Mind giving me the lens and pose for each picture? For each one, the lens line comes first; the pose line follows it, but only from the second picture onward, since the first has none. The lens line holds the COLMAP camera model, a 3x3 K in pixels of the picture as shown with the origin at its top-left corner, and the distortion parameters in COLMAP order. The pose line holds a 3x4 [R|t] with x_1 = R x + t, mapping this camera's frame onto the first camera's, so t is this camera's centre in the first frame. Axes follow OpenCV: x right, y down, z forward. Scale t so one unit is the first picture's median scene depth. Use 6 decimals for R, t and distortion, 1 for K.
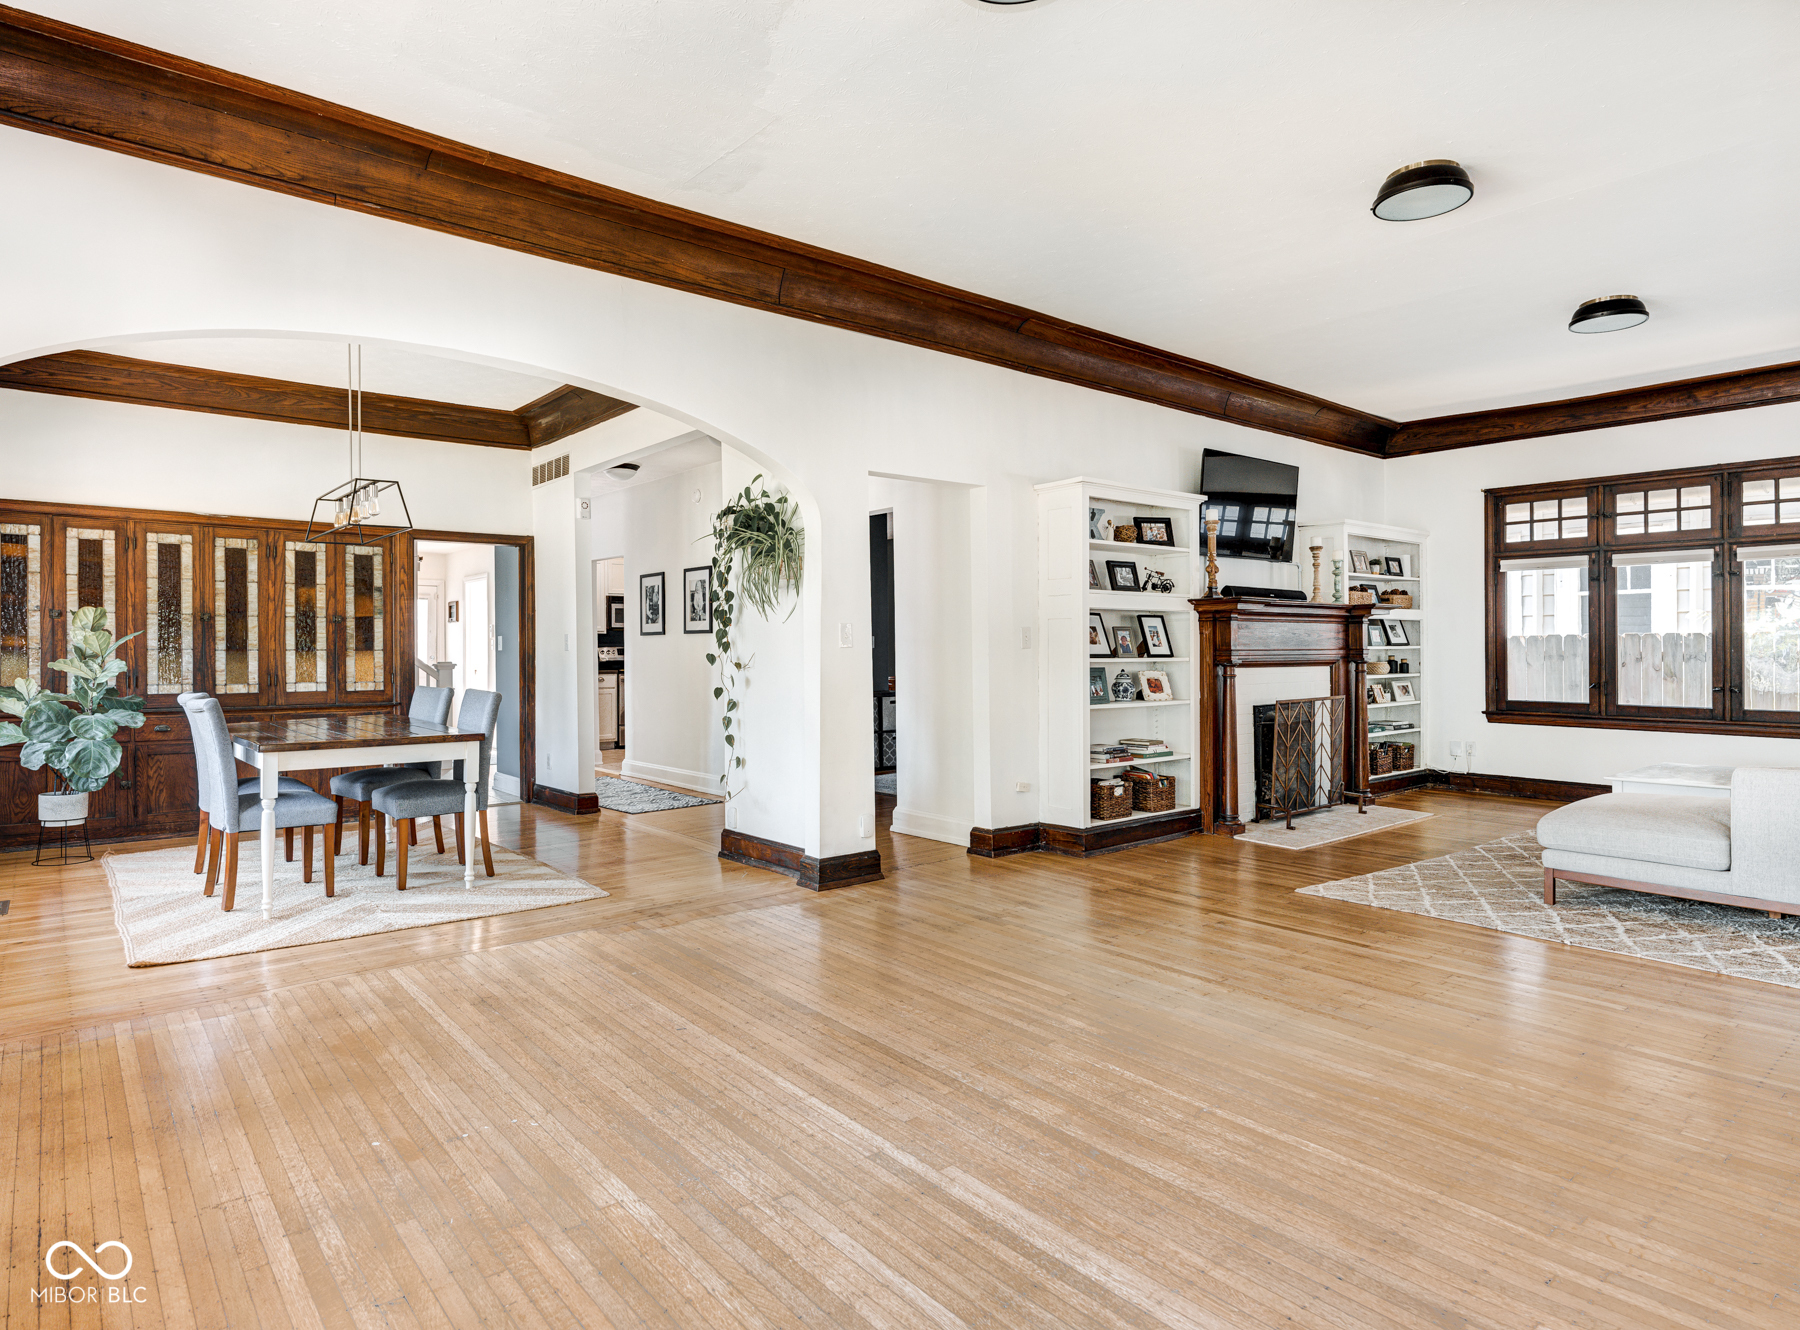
lens RADIAL K [[983.0, 0, 904.3], [0, 983.0, 646.5], [0, 0, 1]] dist [0.017299, -0.018735]
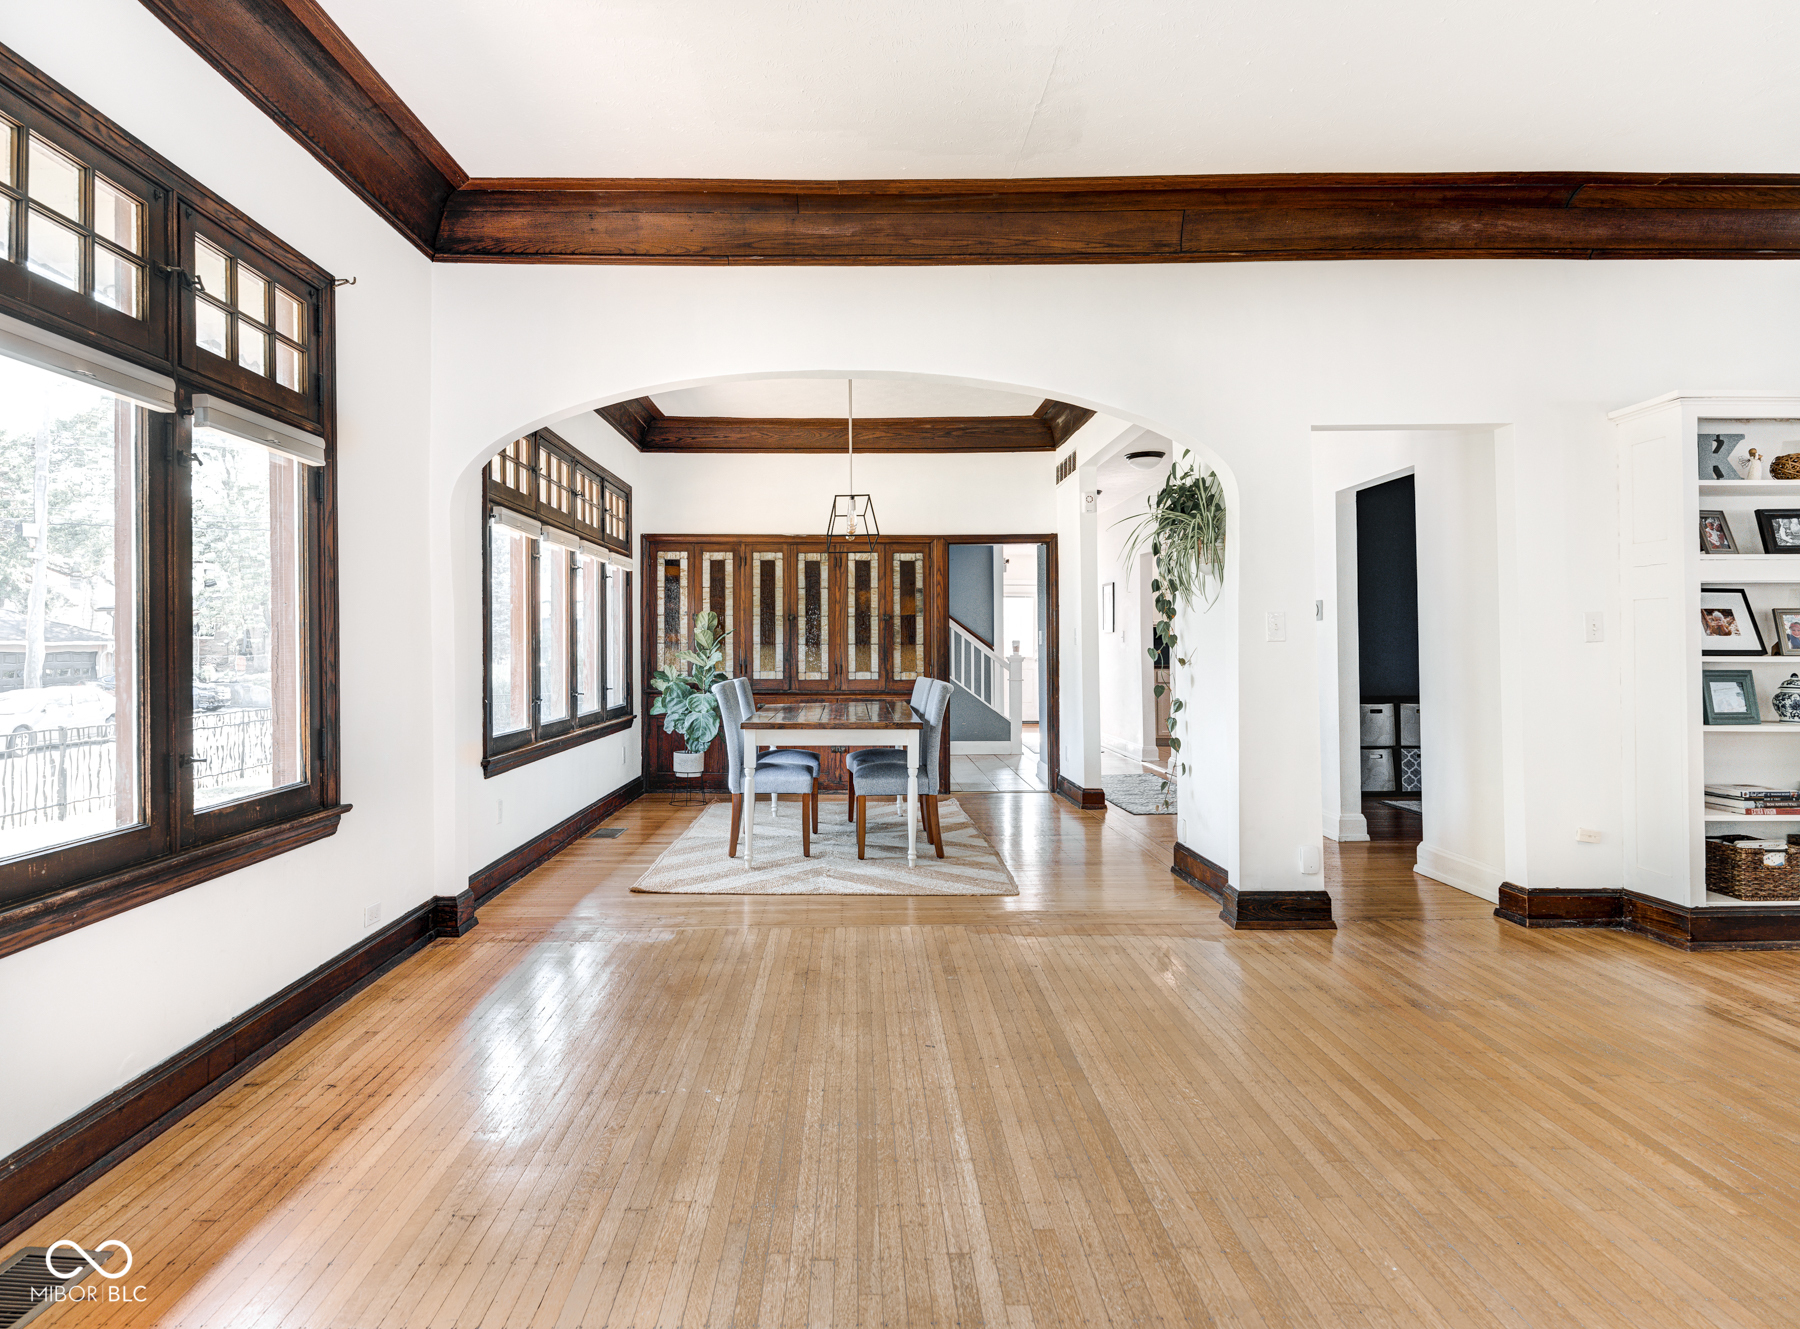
lens RADIAL K [[983.0, 0, 873.1], [0, 983.0, 627.3], [0, 0, 1]] dist [0.017299, -0.018735]
pose [[0.782173, -0.010909, -0.622965, 0.152716], [0.002792, 0.999898, -0.014003, 0.000005], [0.623055, 0.009214, 0.782124, 0.105755]]
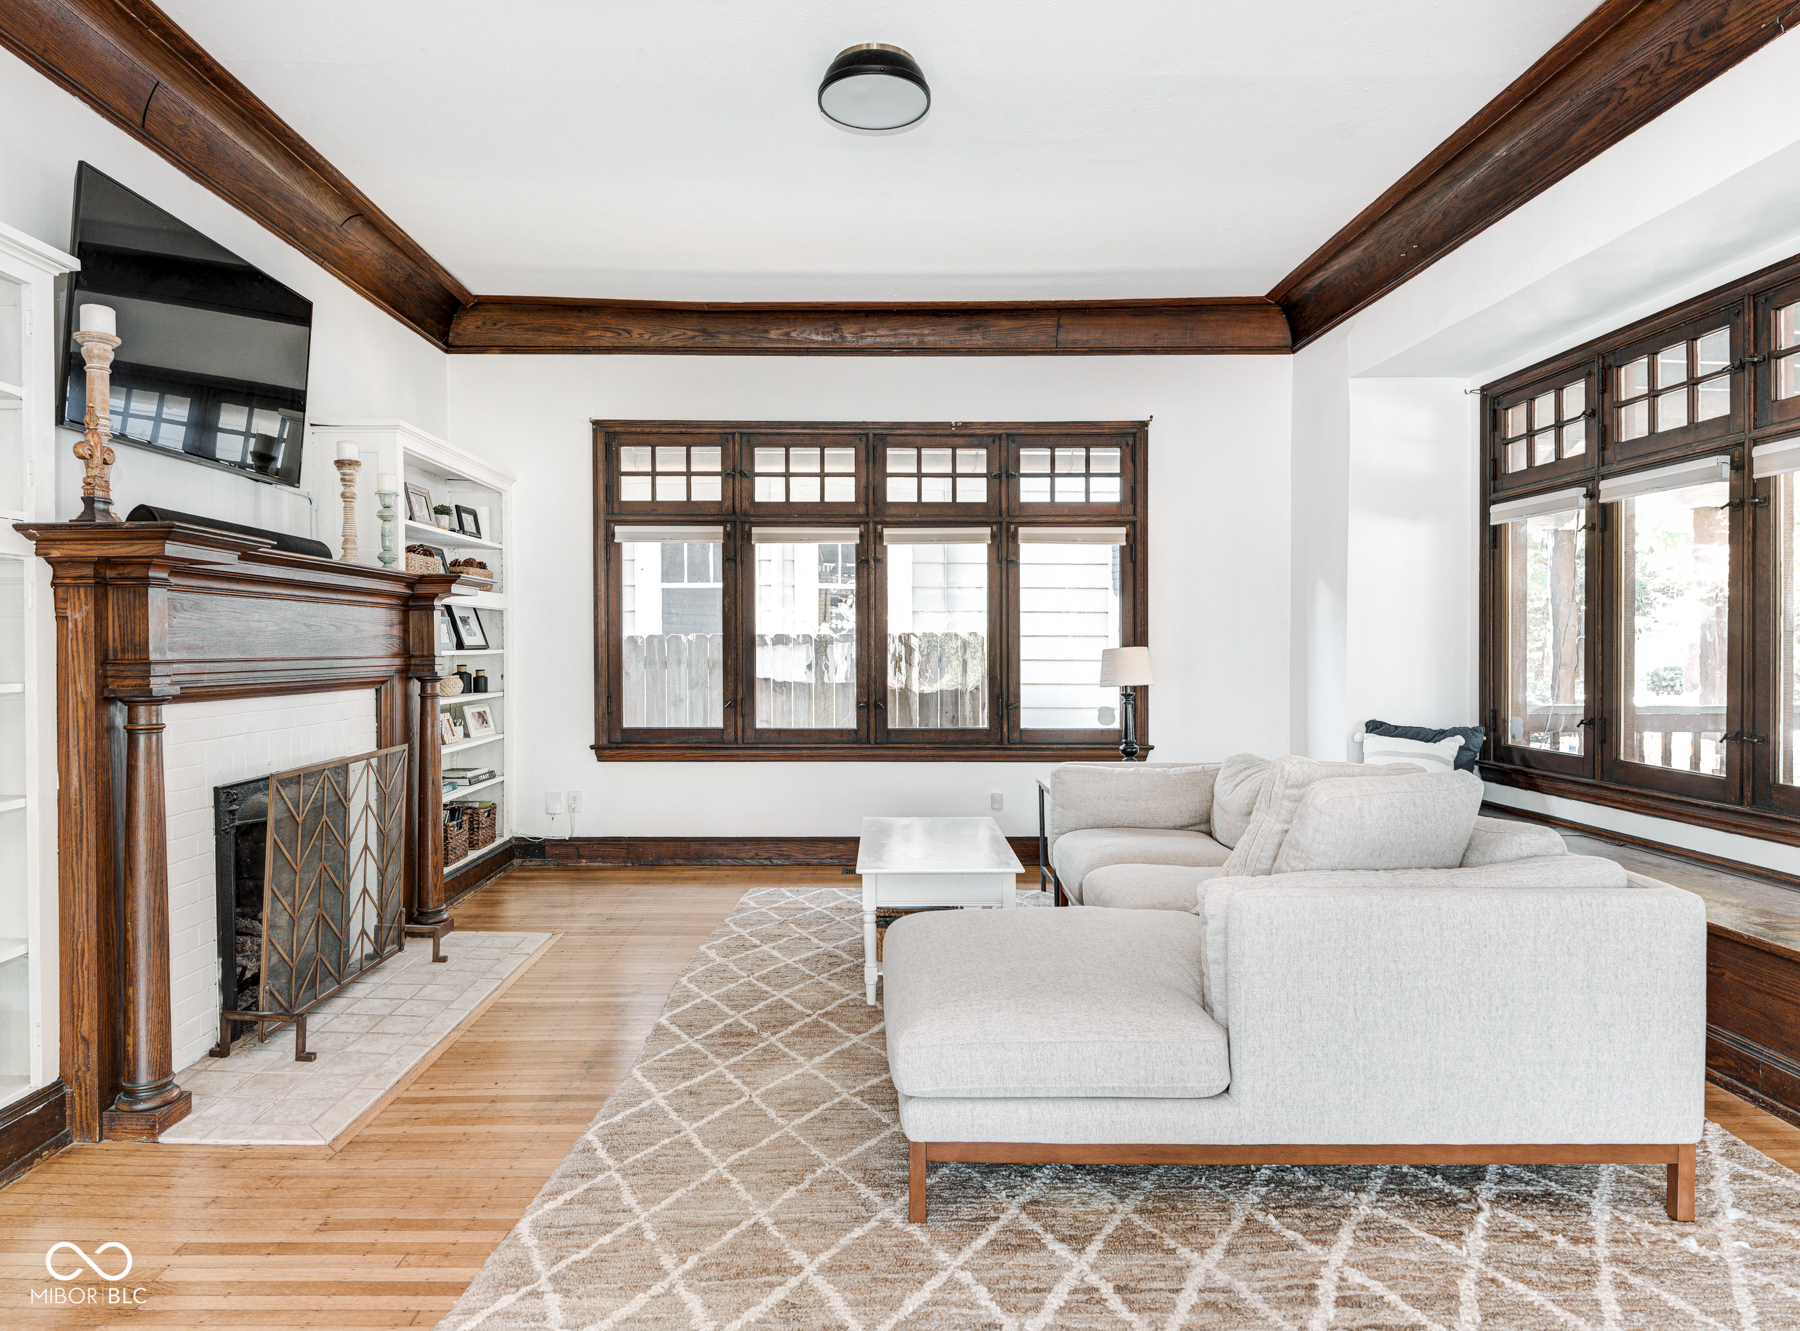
lens RADIAL K [[1054.3, 0, 871.9], [0, 1054.3, 656.1], [0, 0, 1]] dist [0.010881, -0.013141]
pose [[0.628064, -0.004782, 0.778147, 0.189798], [-0.001377, 0.999973, 0.007256, -0.002243], [-0.778161, -0.005629, 0.628040, 0.525197]]
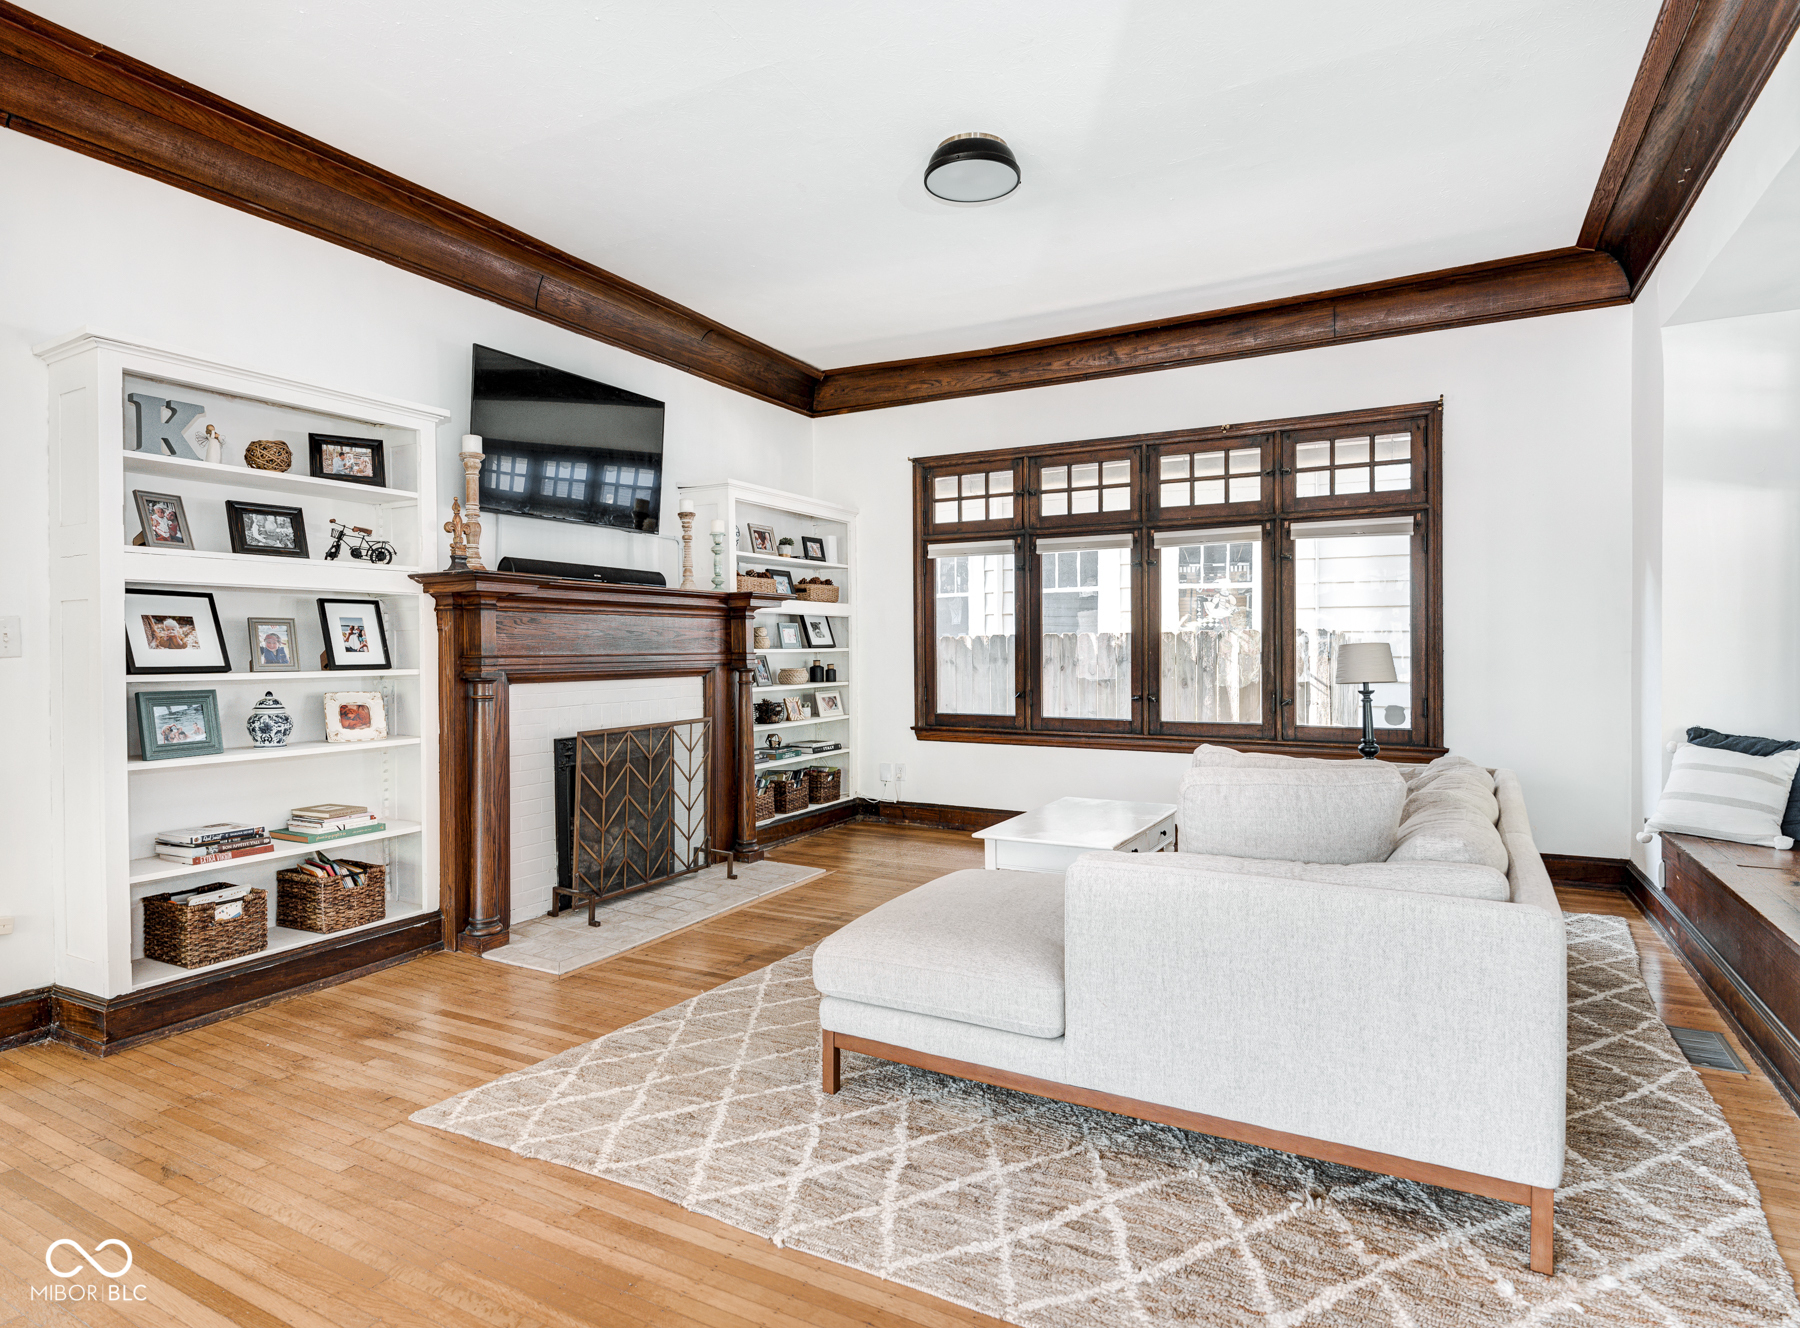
lens RADIAL K [[983.0, 0, 884.8], [0, 983.0, 656.7], [0, 0, 1]] dist [0.017299, -0.018735]
pose [[0.926267, -0.006980, 0.376803, 0.341901], [0.003714, 0.999949, 0.009392, -0.001274], [-0.376850, -0.007301, 0.926246, 0.329574]]
